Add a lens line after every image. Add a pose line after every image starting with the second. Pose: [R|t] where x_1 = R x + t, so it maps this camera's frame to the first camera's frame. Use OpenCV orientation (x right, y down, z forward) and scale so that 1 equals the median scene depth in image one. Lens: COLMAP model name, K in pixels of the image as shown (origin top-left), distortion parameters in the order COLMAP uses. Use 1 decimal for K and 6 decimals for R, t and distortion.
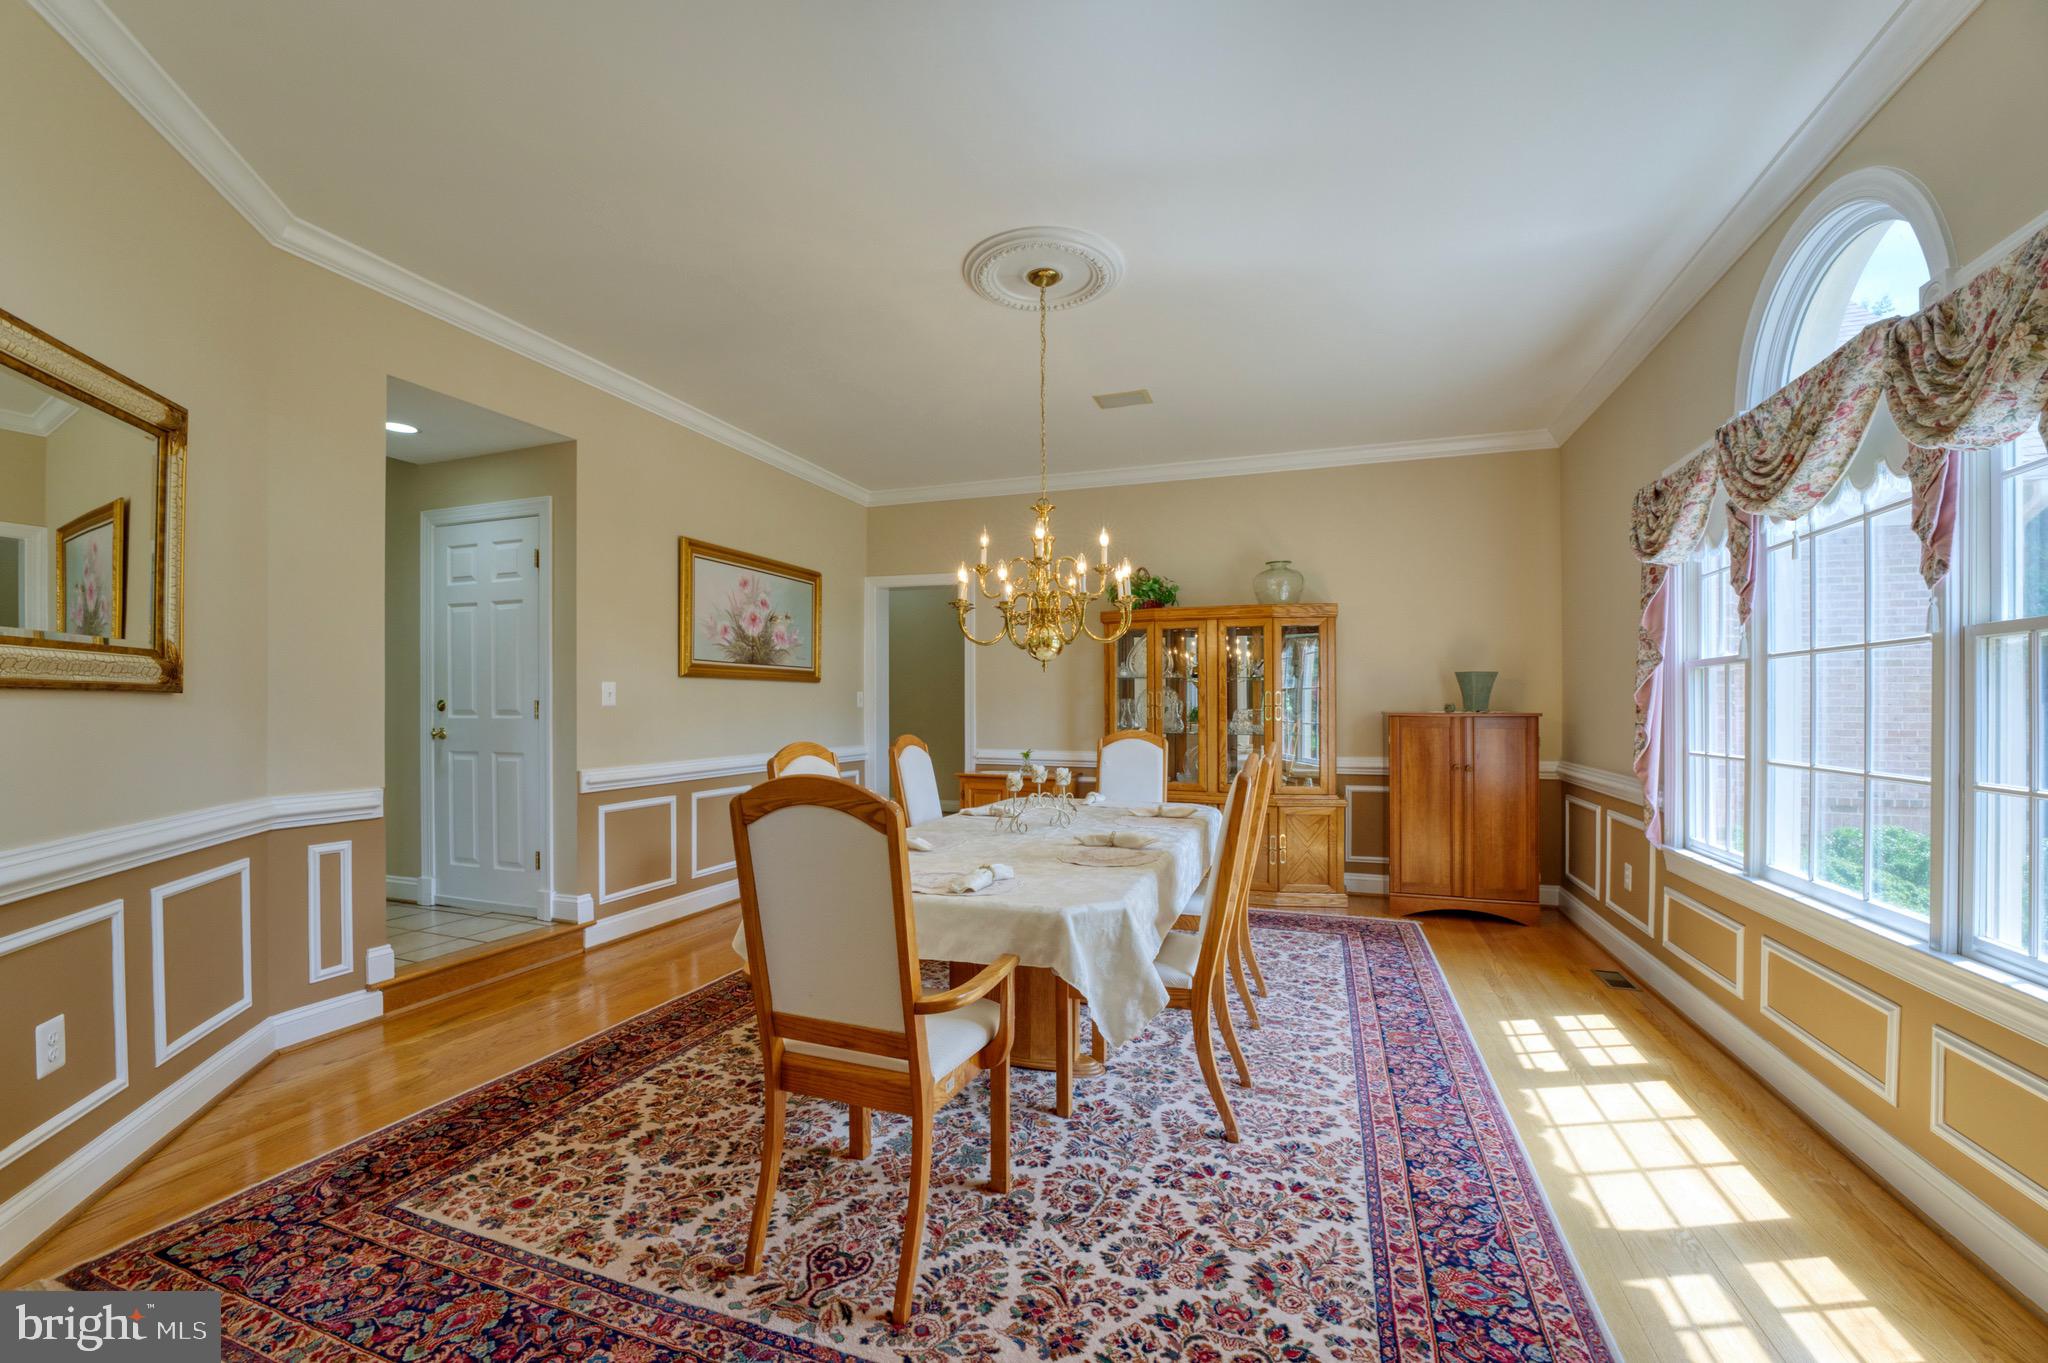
lens RADIAL K [[825.1, 0, 1011.7], [0, 825.1, 650.1], [0, 0, 1]] dist [0.001766, -0.000323]
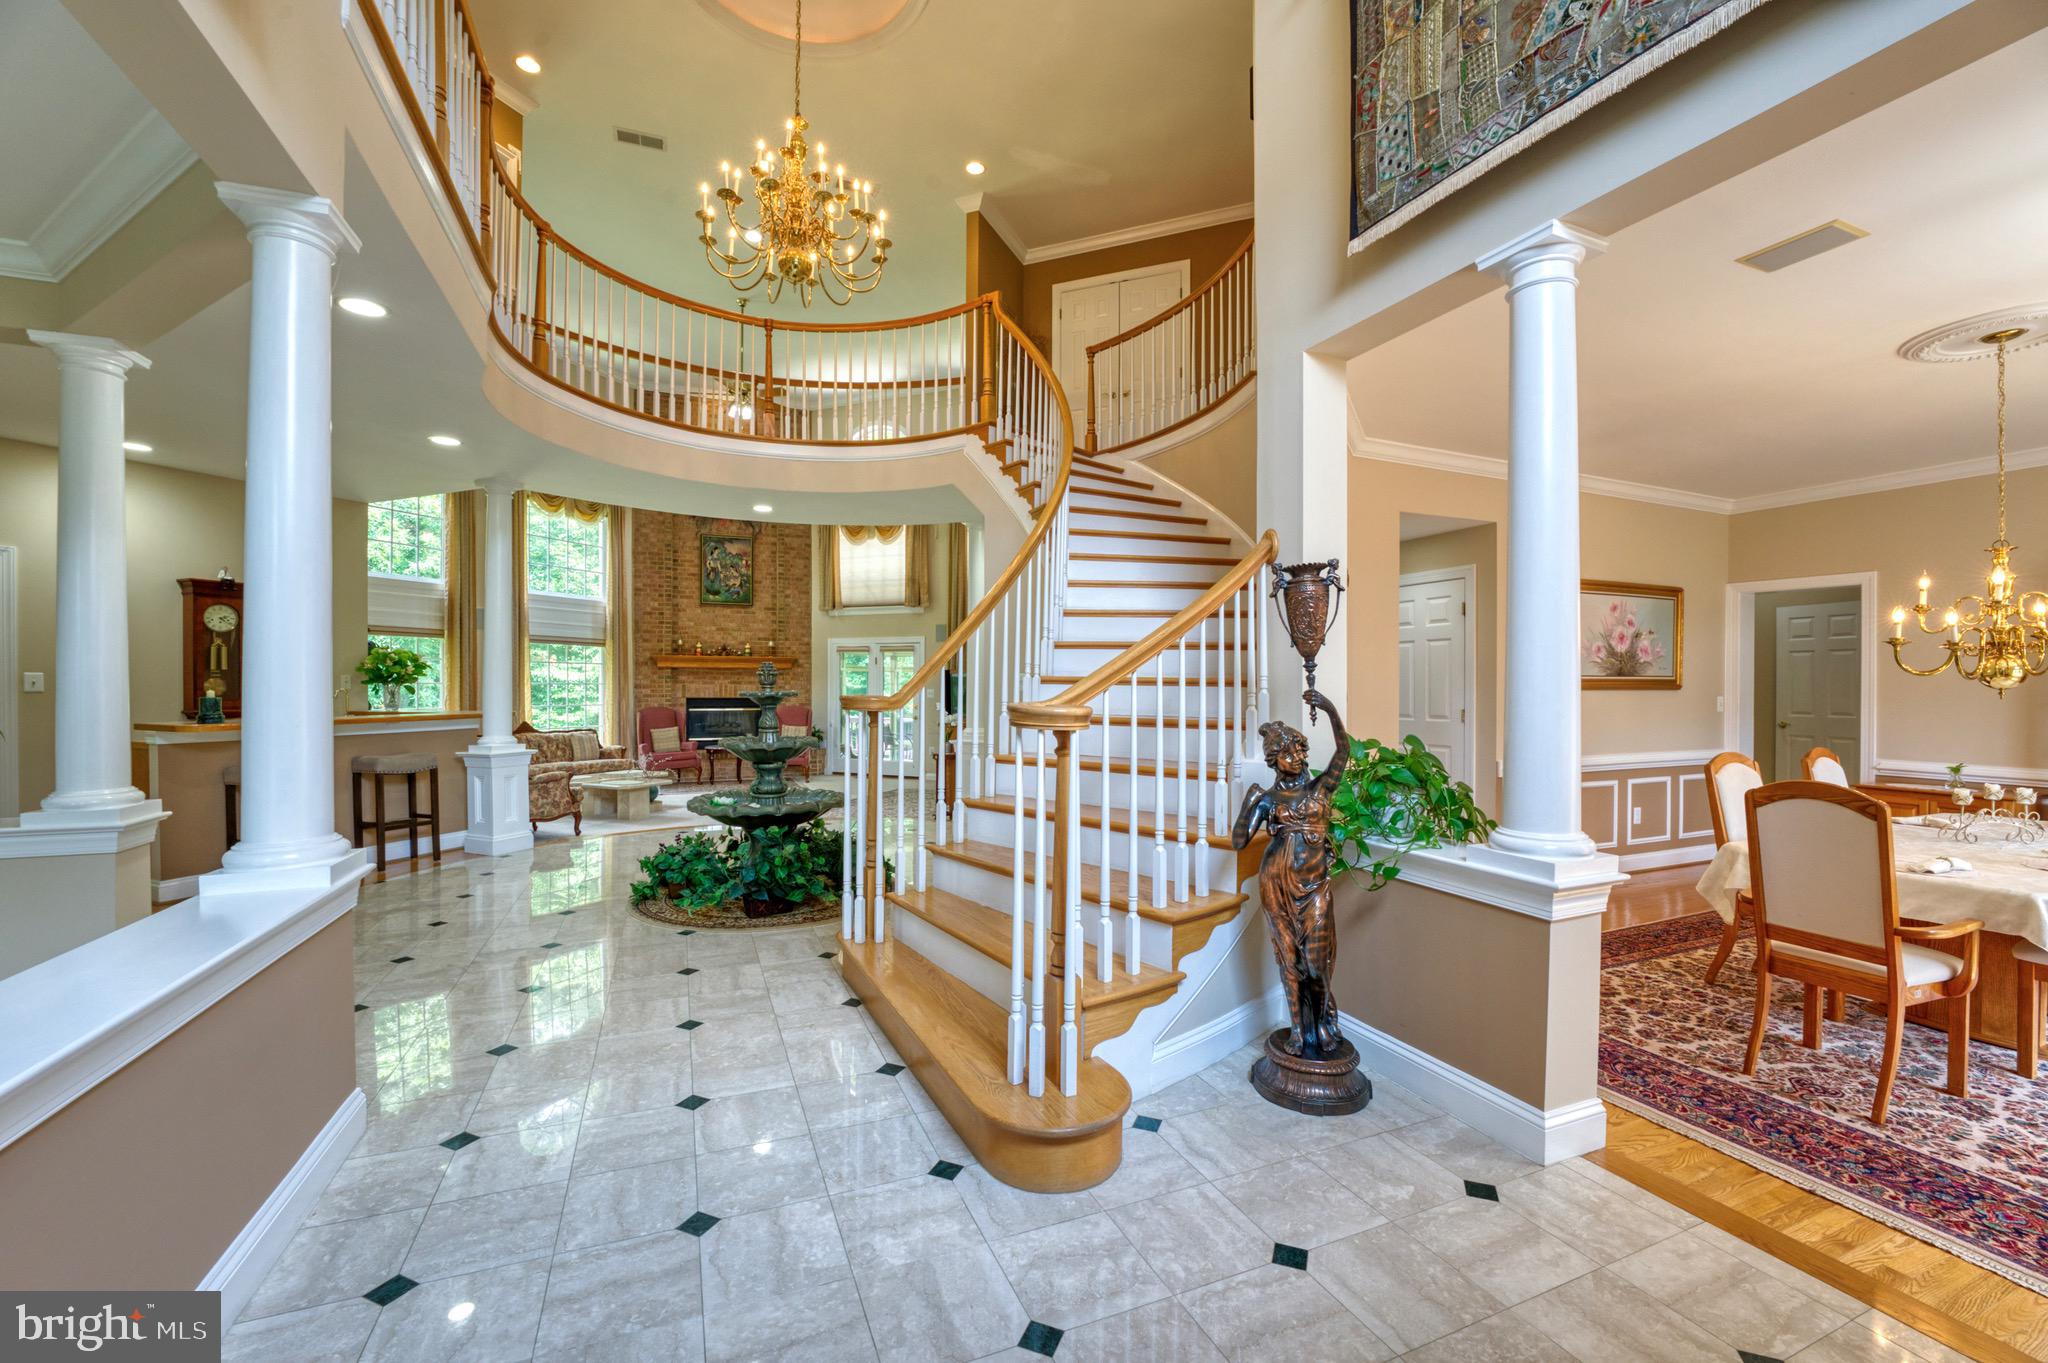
lens RADIAL K [[843.8, 0, 1054.1], [0, 843.8, 690.5], [0, 0, 1]] dist [-0.028601, 0.006666]
pose [[0.700942, 0.001198, -0.713217, -0.080845], [0.046629, 0.997782, 0.047502, -0.120728], [0.711692, -0.066553, 0.699332, -0.823244]]
